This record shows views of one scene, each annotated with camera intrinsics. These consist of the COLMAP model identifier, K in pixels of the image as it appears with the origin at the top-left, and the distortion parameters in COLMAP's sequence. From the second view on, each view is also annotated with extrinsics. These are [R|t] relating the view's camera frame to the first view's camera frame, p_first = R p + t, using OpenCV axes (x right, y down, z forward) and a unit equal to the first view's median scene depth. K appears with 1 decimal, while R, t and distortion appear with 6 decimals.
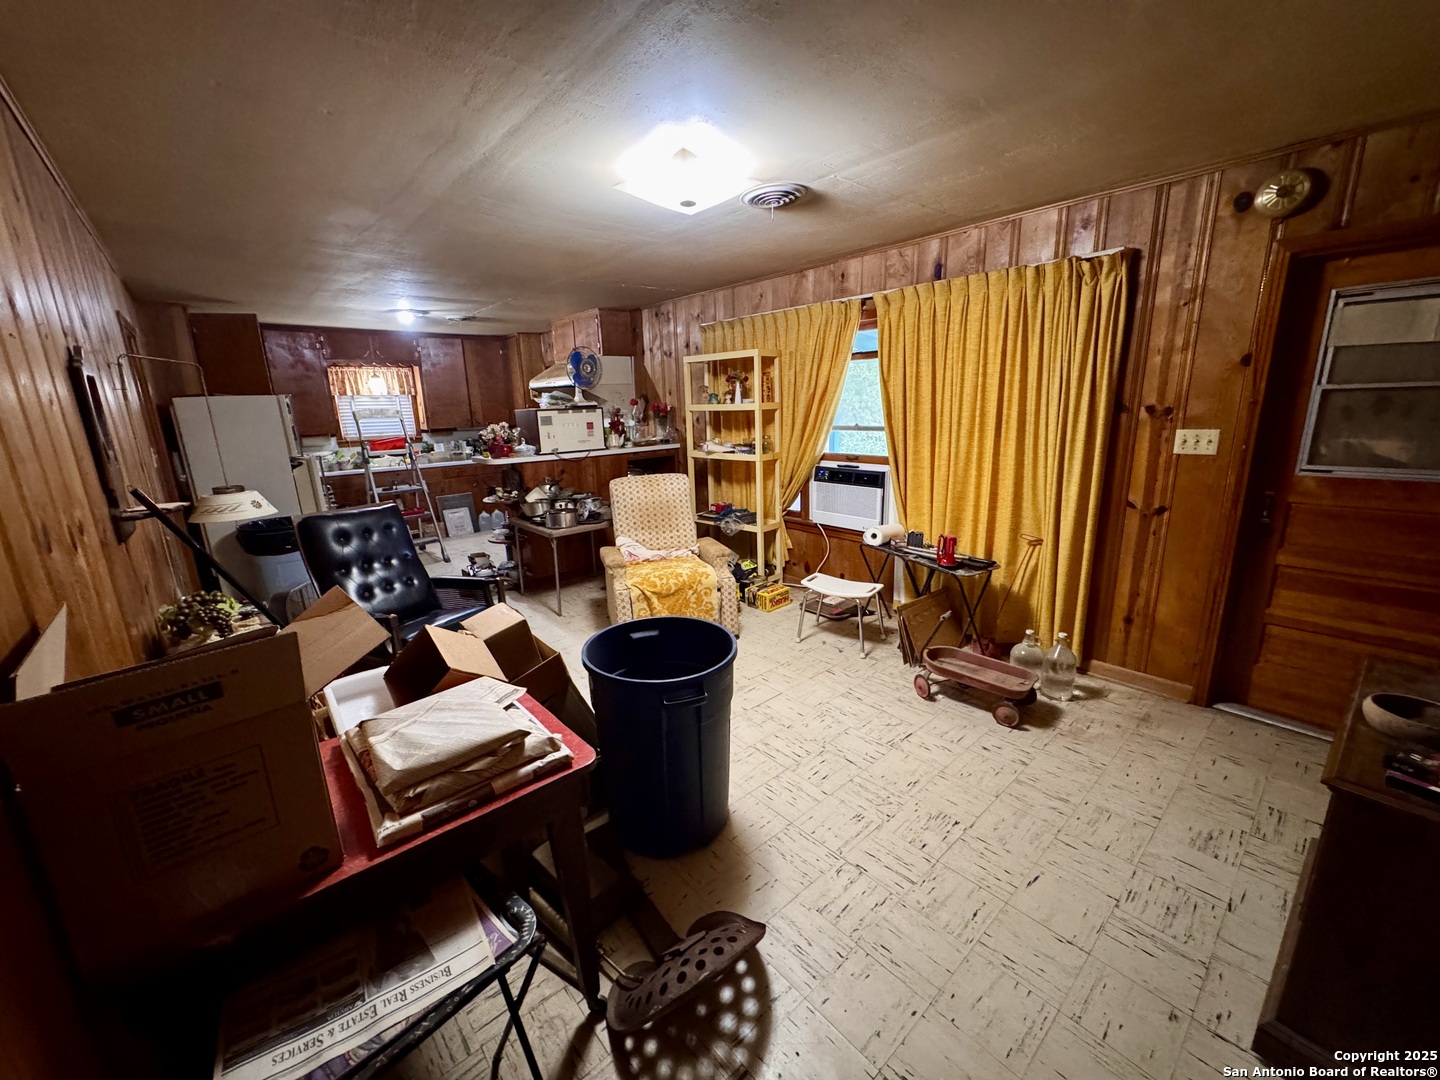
lens RADIAL K [[572.4, 0, 720.0], [0, 572.4, 540.0], [0, 0, 1]] dist [-0.000012, 0.000108]
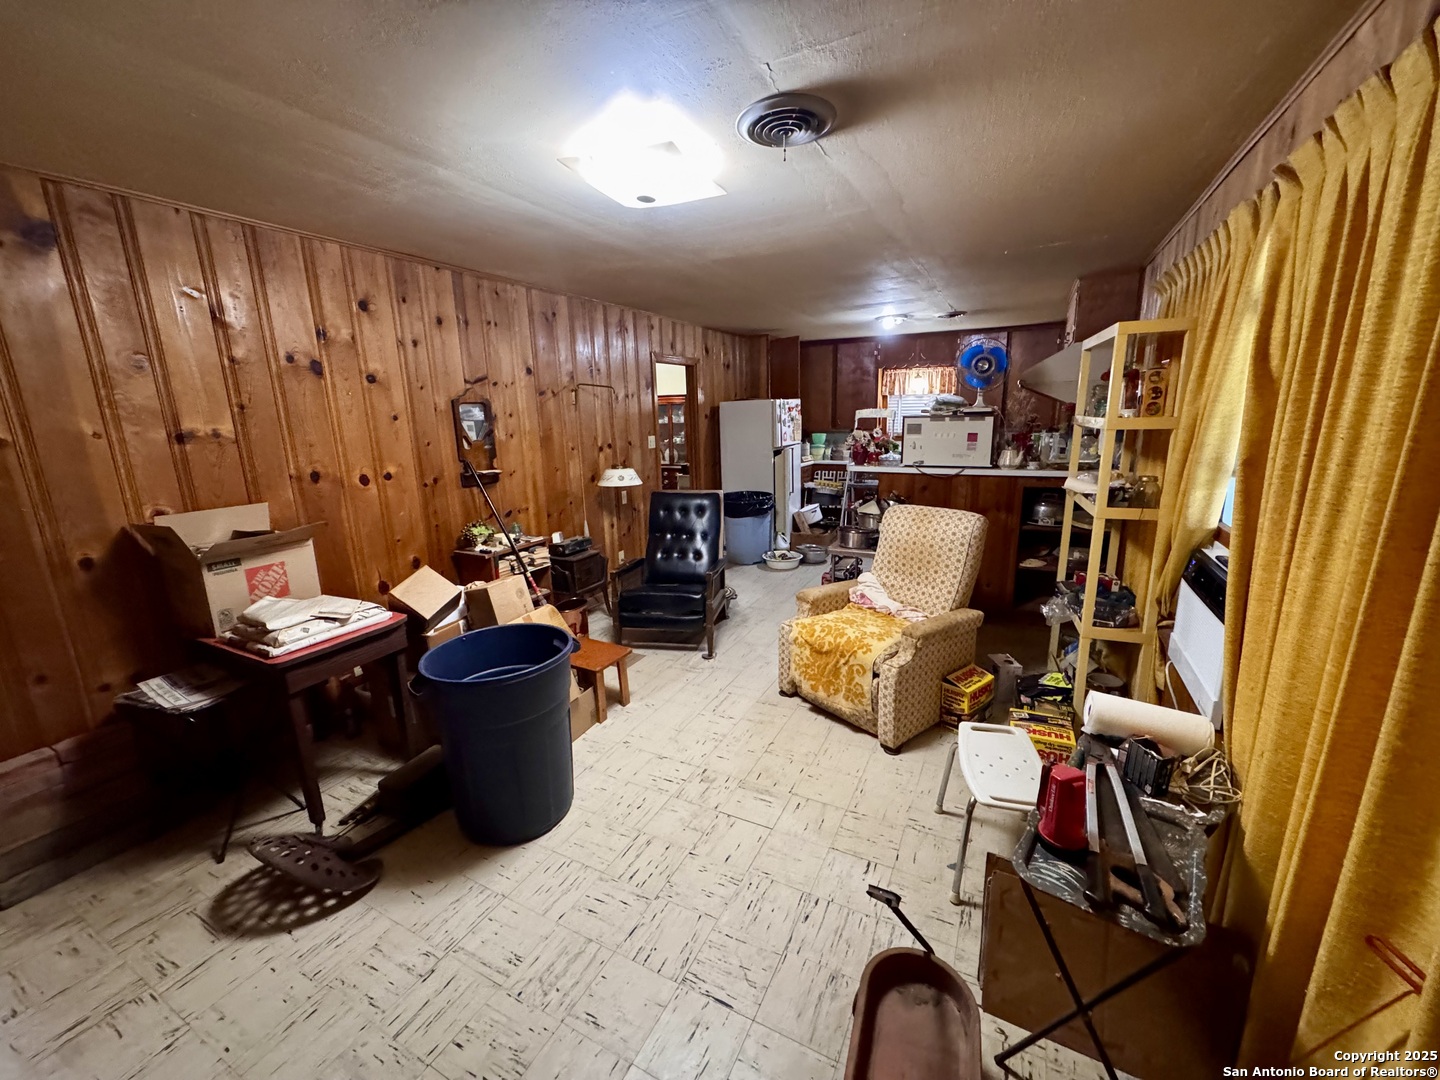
lens RADIAL K [[572.4, 0, 720.0], [0, 572.4, 540.0], [0, 0, 1]] dist [-0.000012, 0.000108]
pose [[0.365357, 0.225357, -0.903177, 0.317821], [-0.205809, 0.965798, 0.157727, -0.089522], [0.907831, 0.128255, 0.399241, 0.294795]]
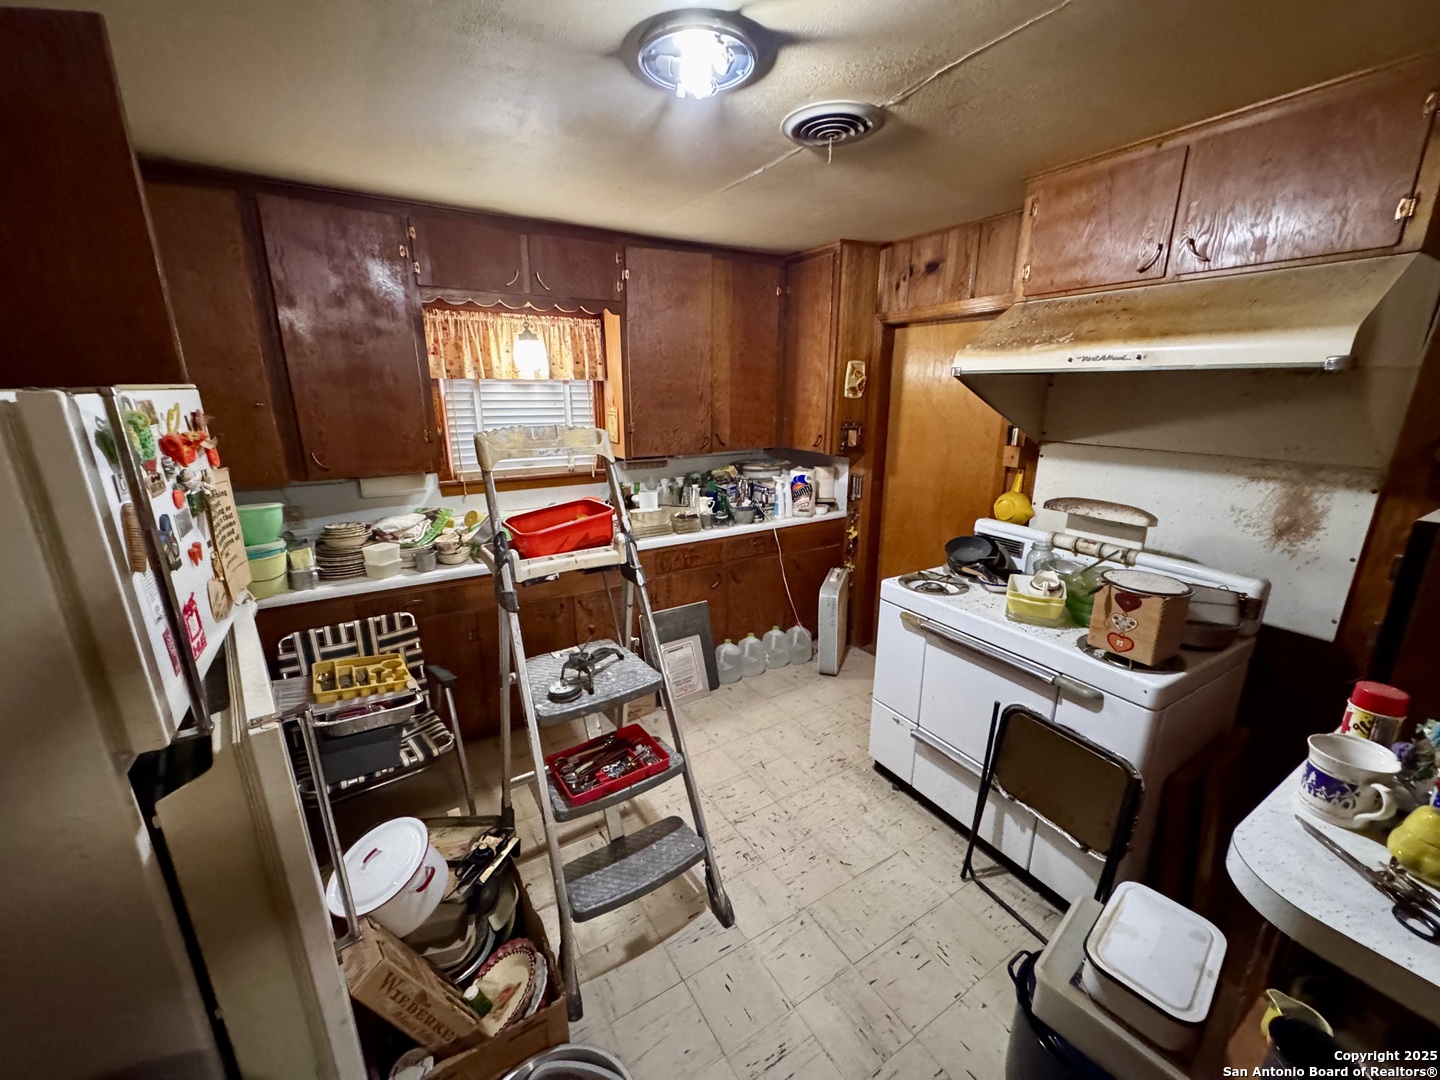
lens RADIAL K [[572.4, 0, 720.0], [0, 572.4, 540.0], [0, 0, 1]] dist [-0.000012, 0.000108]
pose [[0.985298, 0.072585, -0.154657, -0.409489], [-0.068205, 0.997110, 0.033450, -0.168402], [0.156638, -0.022410, 0.987402, 0.636777]]
